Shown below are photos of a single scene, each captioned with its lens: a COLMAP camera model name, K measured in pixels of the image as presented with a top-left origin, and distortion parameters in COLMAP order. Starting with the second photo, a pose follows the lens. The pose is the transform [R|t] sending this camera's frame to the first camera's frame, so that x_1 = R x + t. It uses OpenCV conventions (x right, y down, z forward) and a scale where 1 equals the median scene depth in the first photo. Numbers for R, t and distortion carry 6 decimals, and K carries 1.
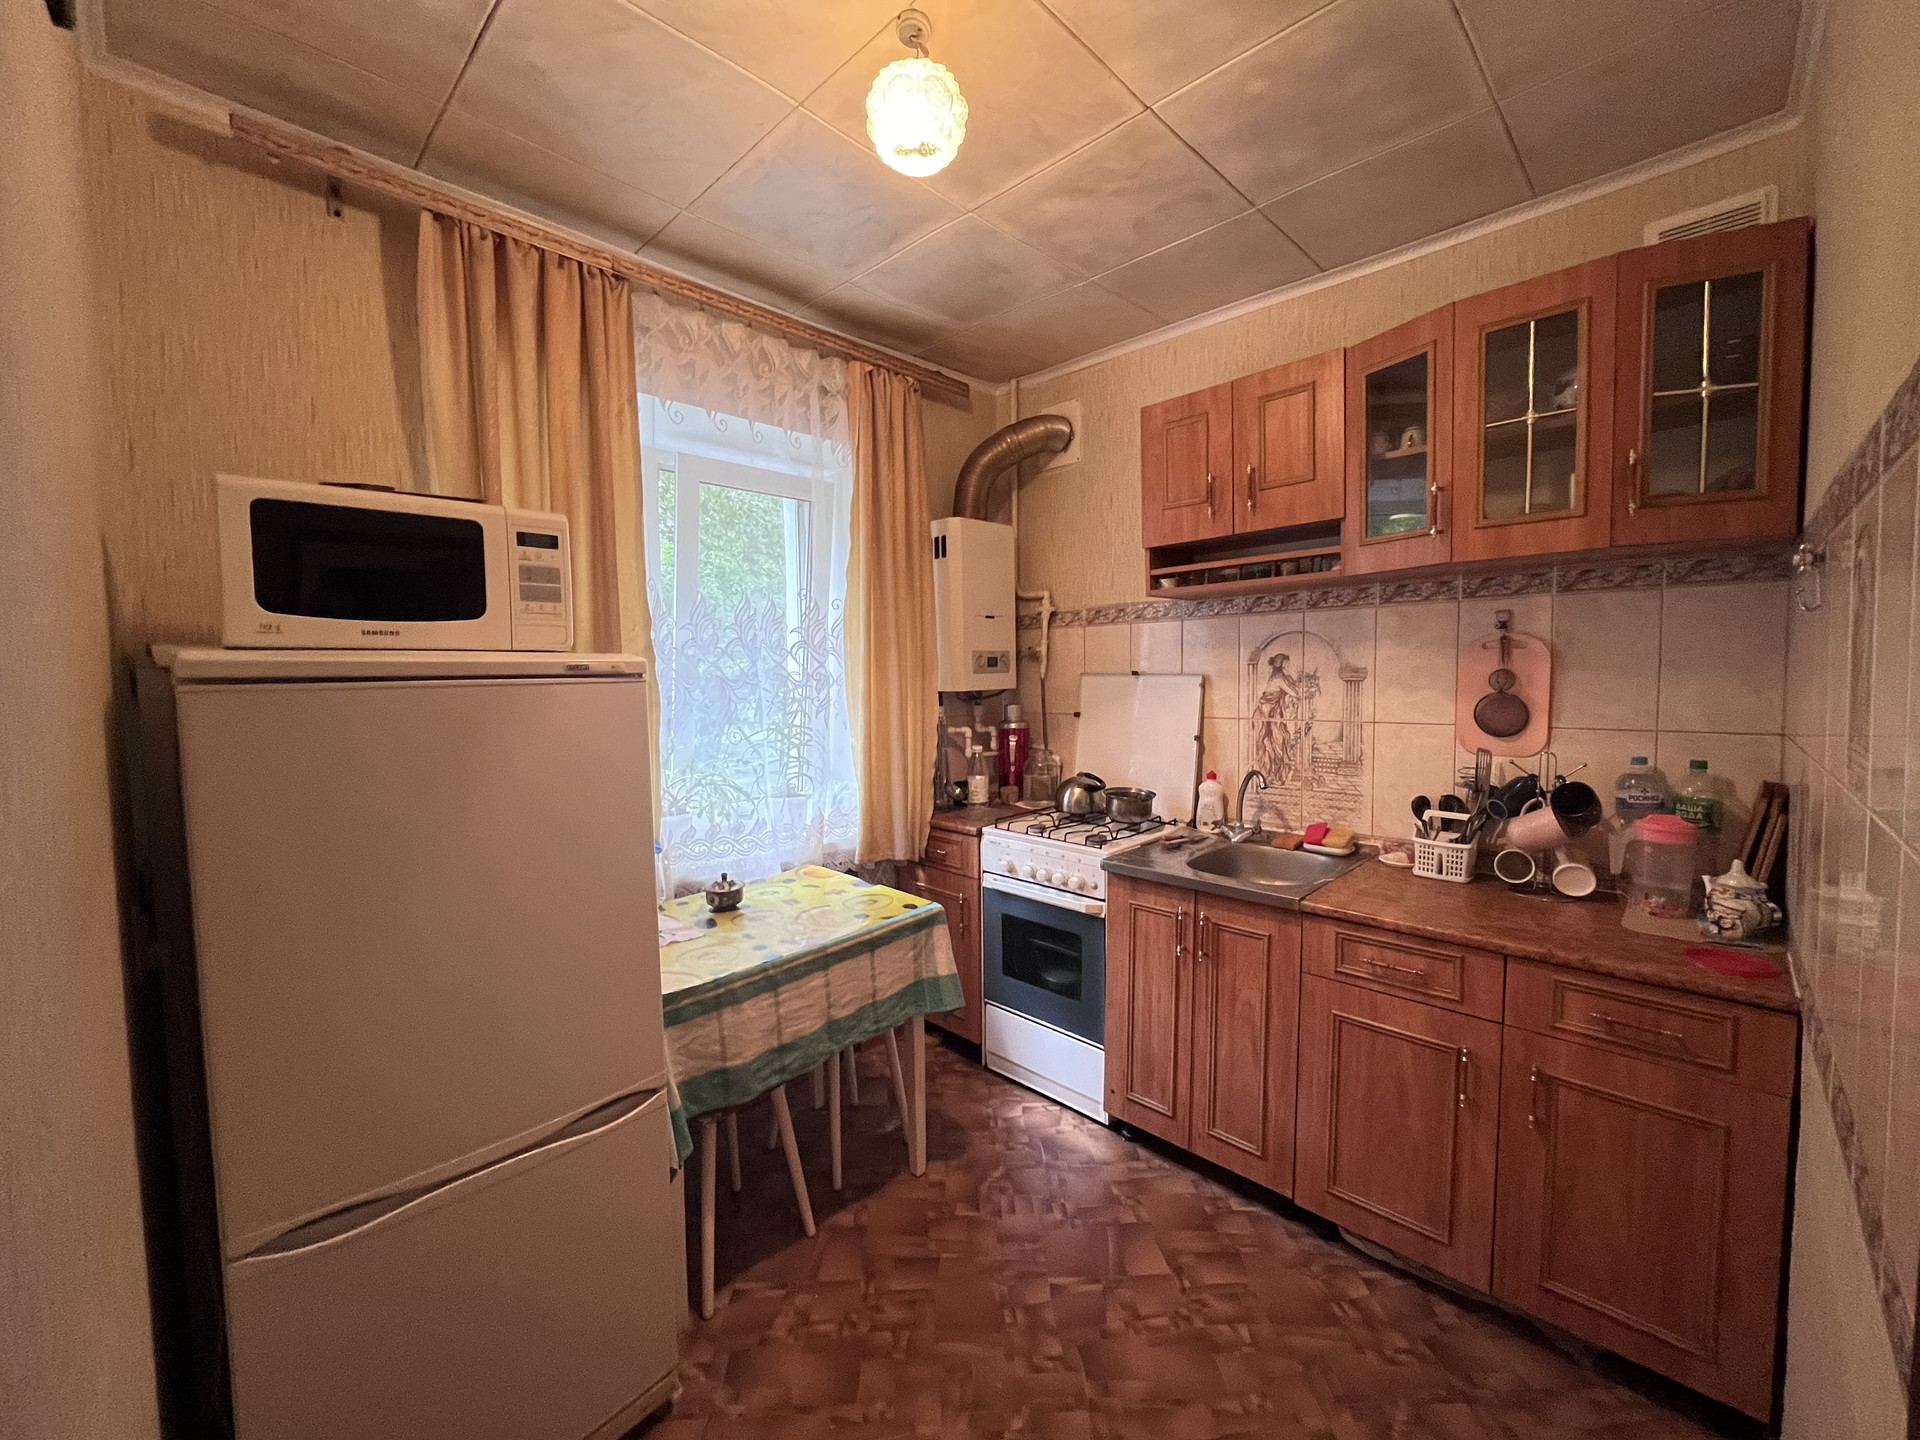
lens RADIAL K [[776.5, 0, 962.3], [0, 776.5, 714.0], [0, 0, 1]] dist [-0.003657, -0.000107]
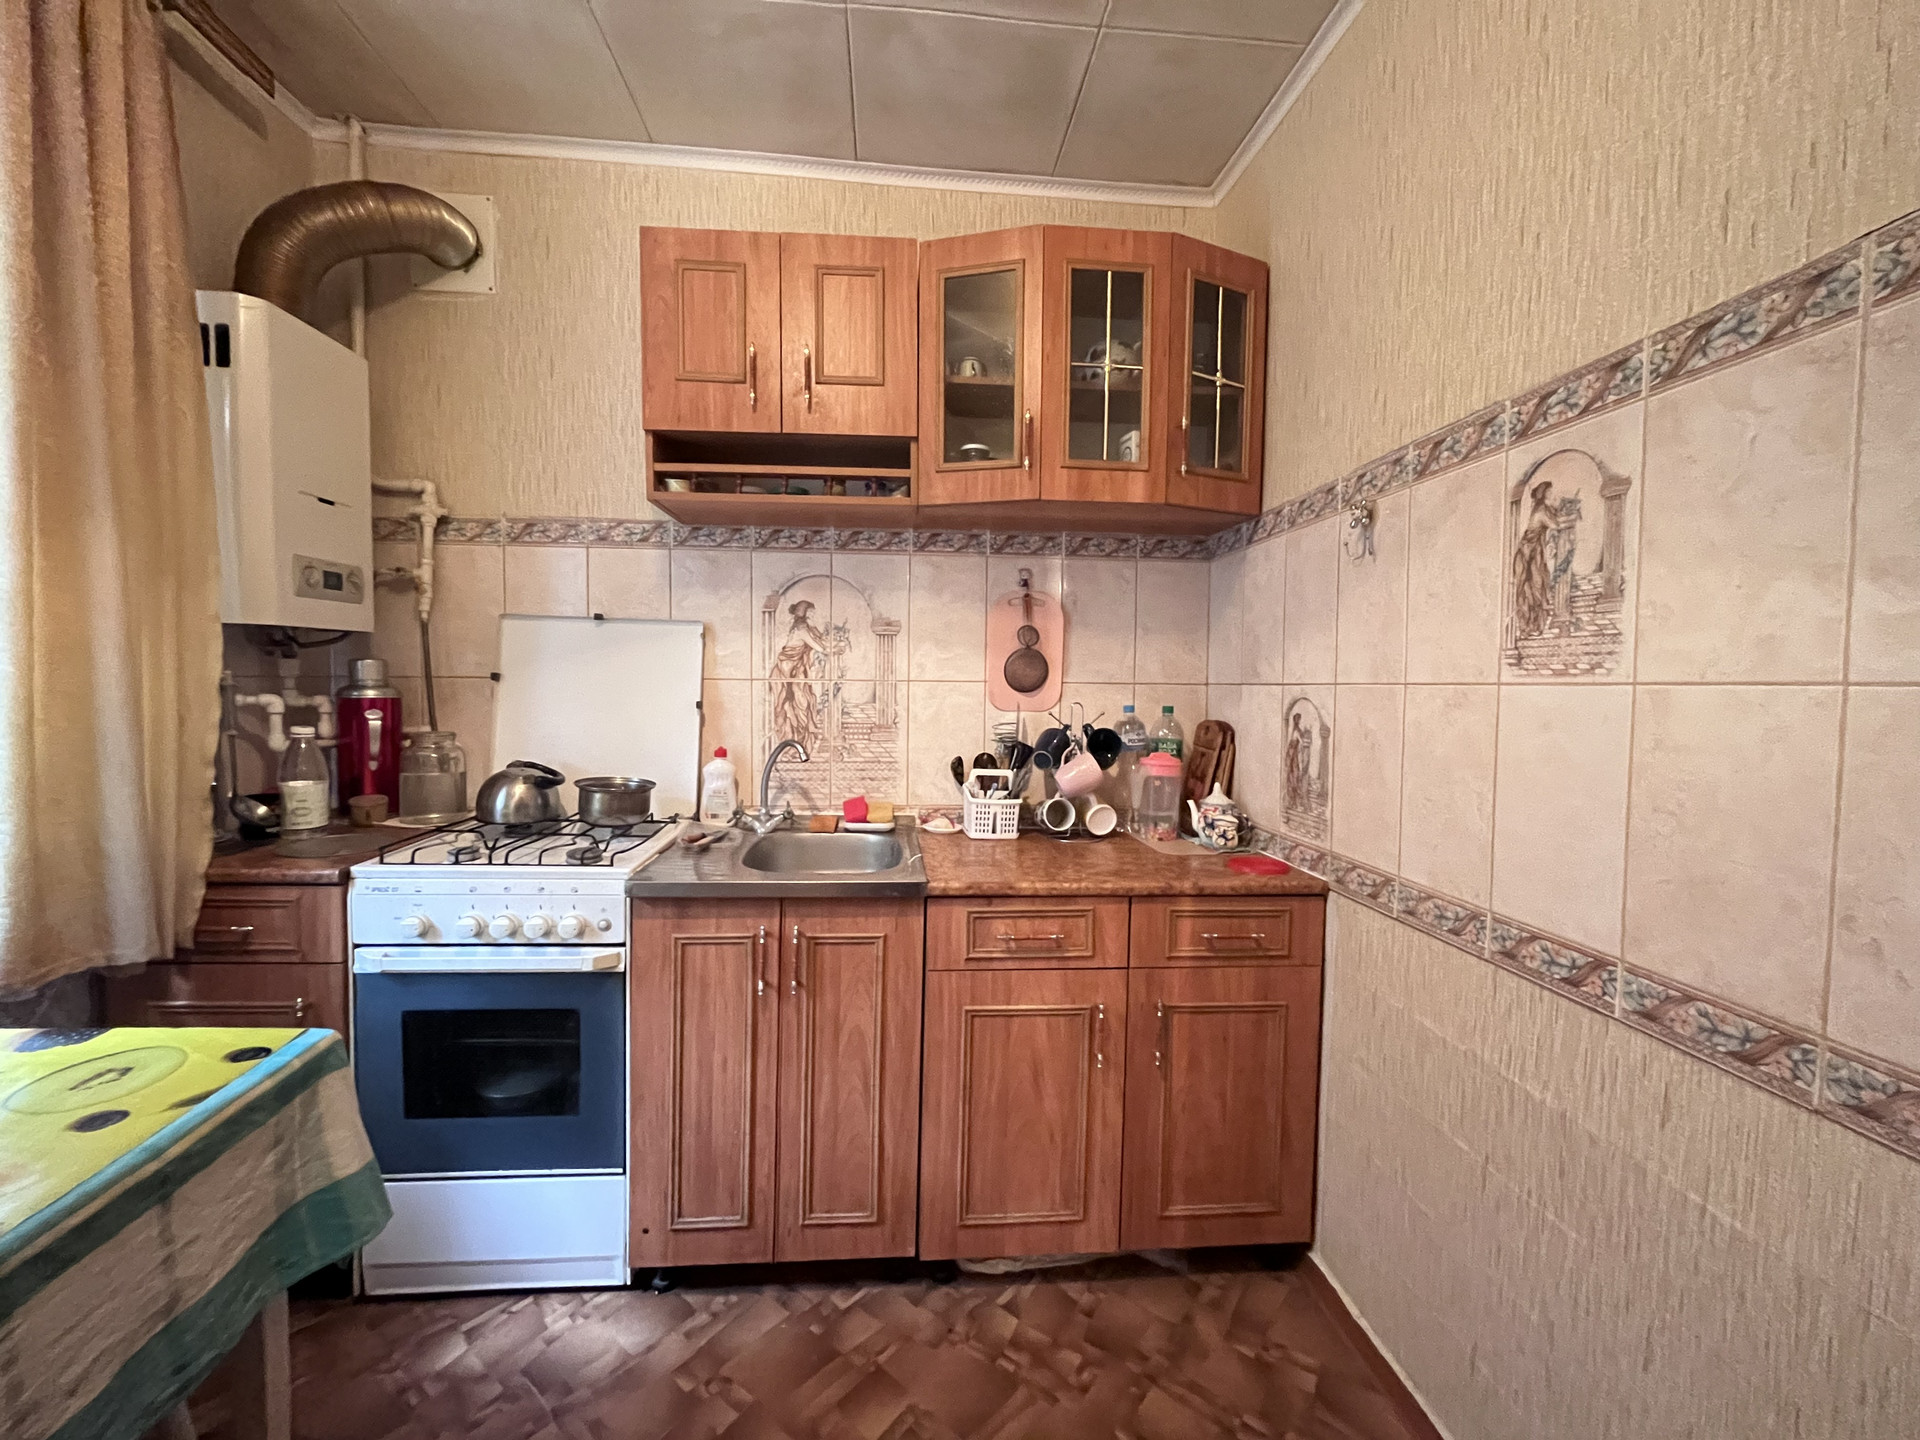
lens RADIAL K [[776.5, 0, 957.1], [0, 776.5, 717.8], [0, 0, 1]] dist [-0.003657, -0.000107]
pose [[0.649296, -0.011430, 0.760450, -0.133521], [0.017815, 0.999841, -0.000182, 0.057957], [-0.760327, 0.013666, 0.649397, 0.378535]]
